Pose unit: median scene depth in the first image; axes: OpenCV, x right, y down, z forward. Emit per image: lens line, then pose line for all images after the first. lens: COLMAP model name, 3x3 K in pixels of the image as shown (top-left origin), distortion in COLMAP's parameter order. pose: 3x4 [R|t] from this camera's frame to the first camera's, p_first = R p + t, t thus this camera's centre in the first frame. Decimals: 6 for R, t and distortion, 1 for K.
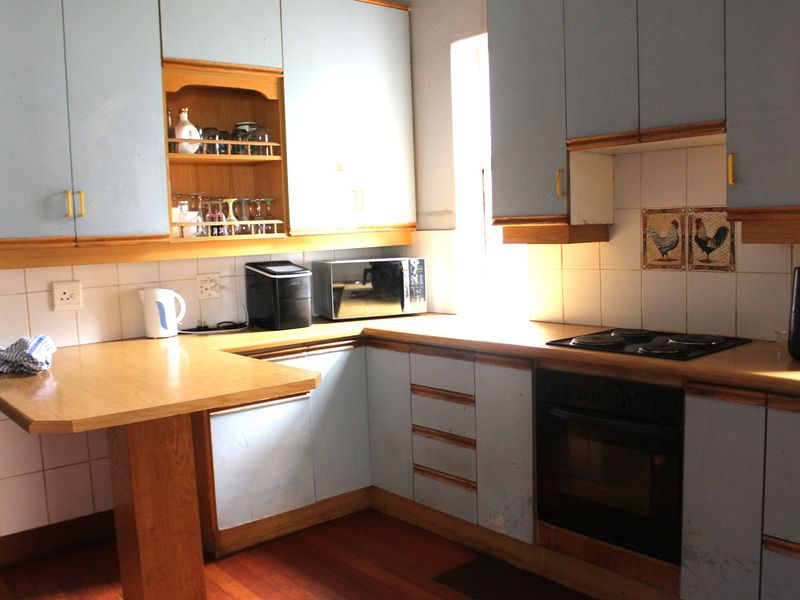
lens RADIAL K [[724.9, 0, 400.0], [0, 724.9, 300.0], [0, 0, 1]] dist [-0.182300, 0.186900]
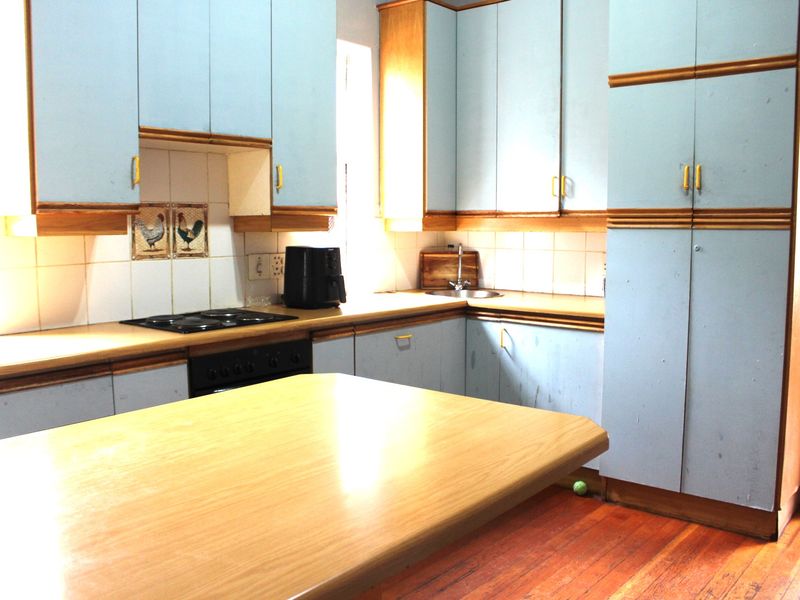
lens RADIAL K [[724.9, 0, 400.0], [0, 724.9, 300.0], [0, 0, 1]] dist [-0.182300, 0.186900]
pose [[-0.145884, -0.073801, 0.986545, -0.781901], [0.096233, 0.991426, 0.088397, -0.042252], [-0.984610, 0.107834, -0.137531, 0.811291]]
